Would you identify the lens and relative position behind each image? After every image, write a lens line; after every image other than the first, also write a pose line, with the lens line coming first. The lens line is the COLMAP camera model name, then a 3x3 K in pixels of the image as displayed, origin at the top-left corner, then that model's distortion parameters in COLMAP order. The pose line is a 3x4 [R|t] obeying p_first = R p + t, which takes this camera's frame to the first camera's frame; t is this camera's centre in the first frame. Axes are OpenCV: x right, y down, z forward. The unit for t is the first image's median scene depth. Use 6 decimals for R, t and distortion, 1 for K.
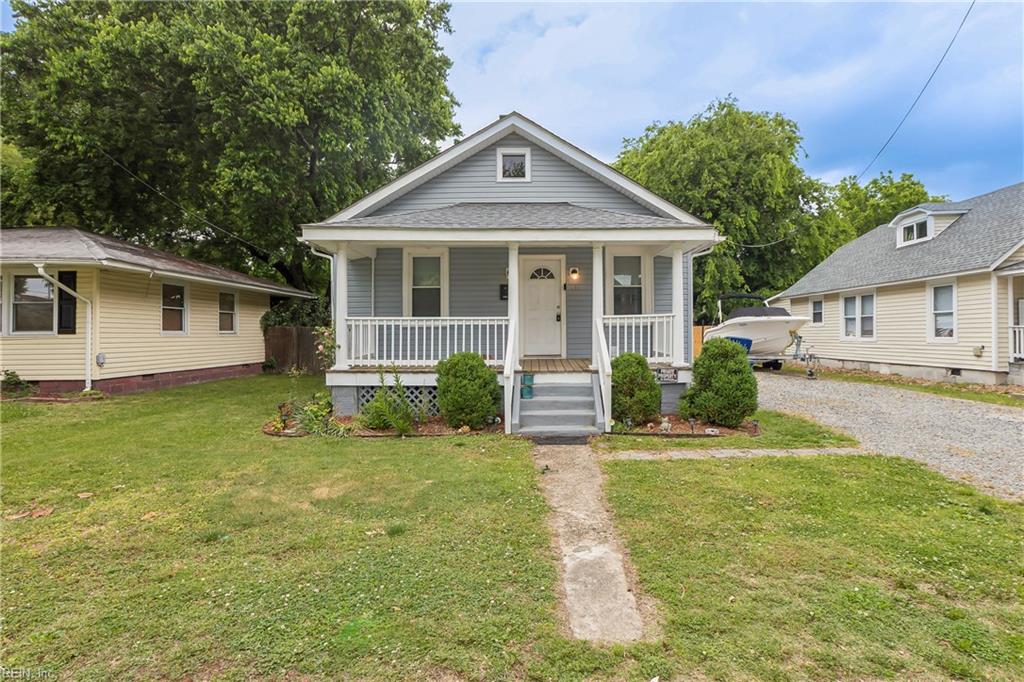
lens RADIAL K [[504.7, 0, 524.9], [0, 504.7, 318.4], [0, 0, 1]] dist [0.002784, 0.000138]
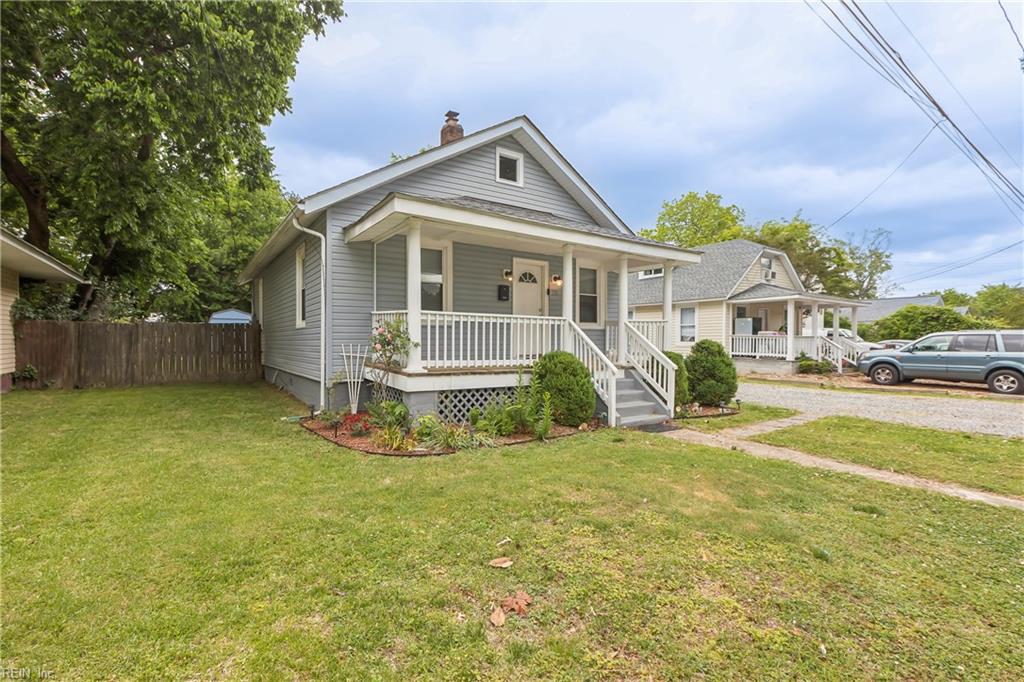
lens RADIAL K [[459.3, 0, 504.2], [0, 459.3, 336.7], [0, 0, 1]] dist [-0.000024, -0.001453]
pose [[0.833722, 0.013813, 0.552011, -0.531132], [-0.026857, 0.999518, 0.015552, 0.020482], [-0.551530, -0.027792, 0.833692, 0.228368]]
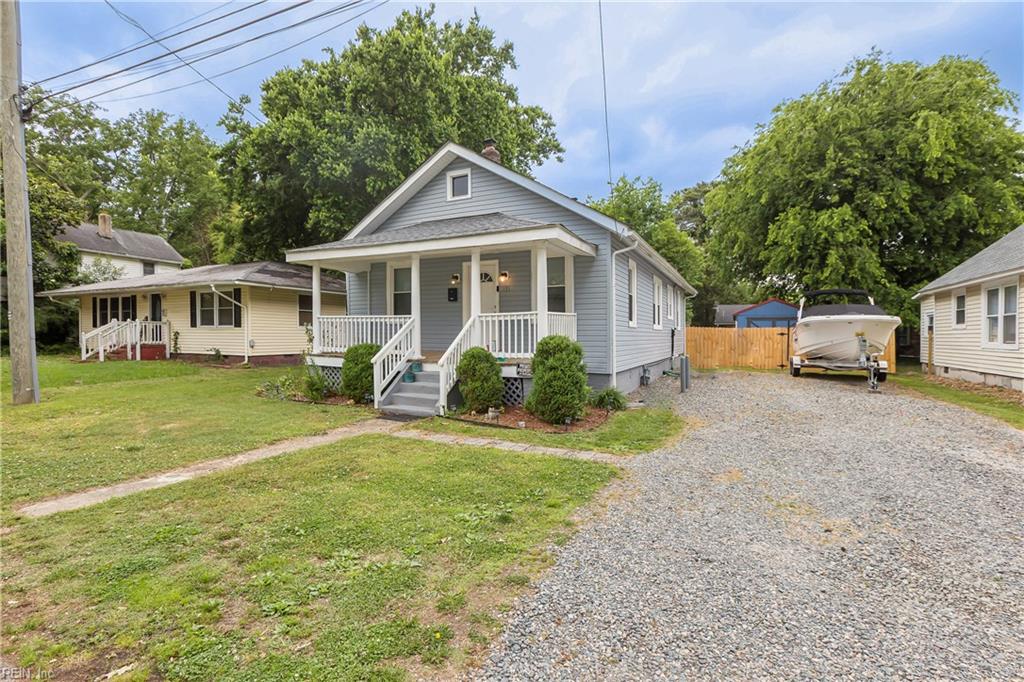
lens RADIAL K [[459.3, 0, 507.8], [0, 459.3, 329.1], [0, 0, 1]] dist [-0.000024, -0.001453]
pose [[0.883416, 0.010906, -0.468462, 0.568146], [-0.001684, 0.999797, 0.020099, 0.006534], [0.468586, -0.016967, 0.883255, 0.110749]]
